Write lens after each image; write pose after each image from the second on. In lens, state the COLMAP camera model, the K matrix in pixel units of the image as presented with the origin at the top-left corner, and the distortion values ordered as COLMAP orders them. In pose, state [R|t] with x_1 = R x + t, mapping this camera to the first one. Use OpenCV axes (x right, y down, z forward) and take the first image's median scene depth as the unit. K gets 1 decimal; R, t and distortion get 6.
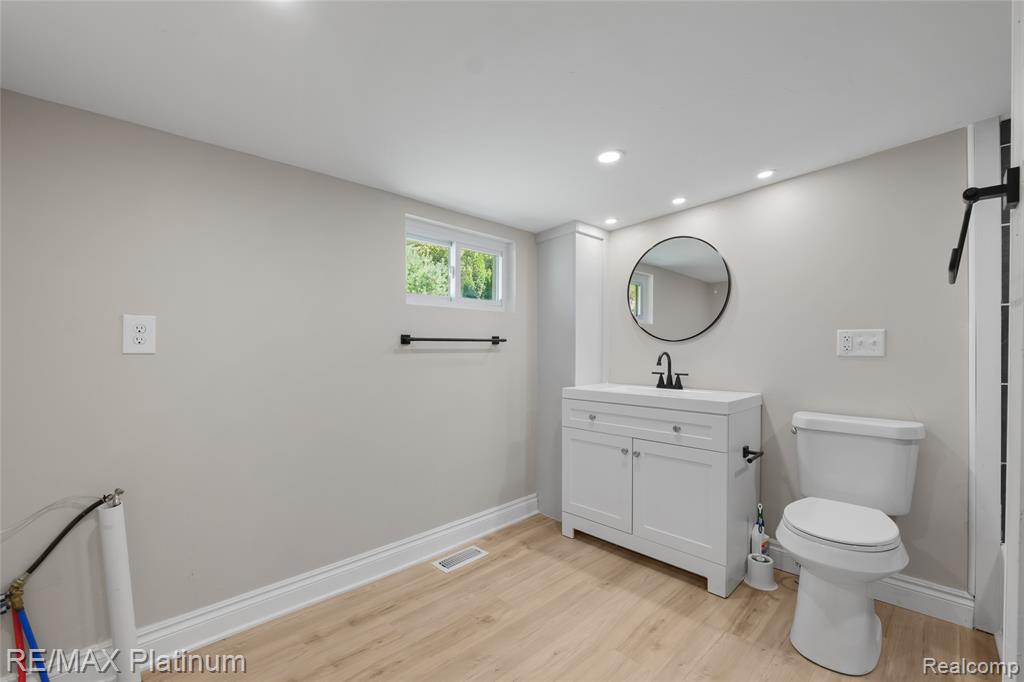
lens RADIAL K [[436.3, 0, 509.4], [0, 436.3, 351.5], [0, 0, 1]] dist [-0.001113, -0.000214]
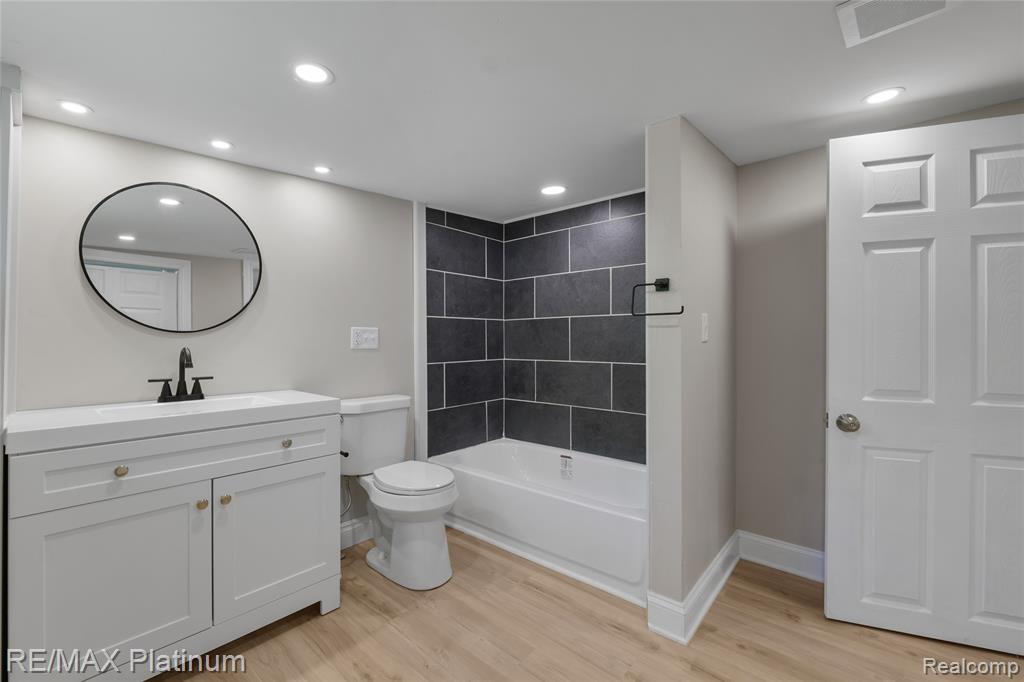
lens RADIAL K [[430.7, 0, 507.8], [0, 430.7, 338.1], [0, 0, 1]] dist [-0.001824, -0.000150]
pose [[-0.077947, 0.008034, 0.996925, -0.443704], [0.003674, 0.999963, -0.007771, -0.009367], [-0.996951, 0.003057, -0.077973, 0.666253]]
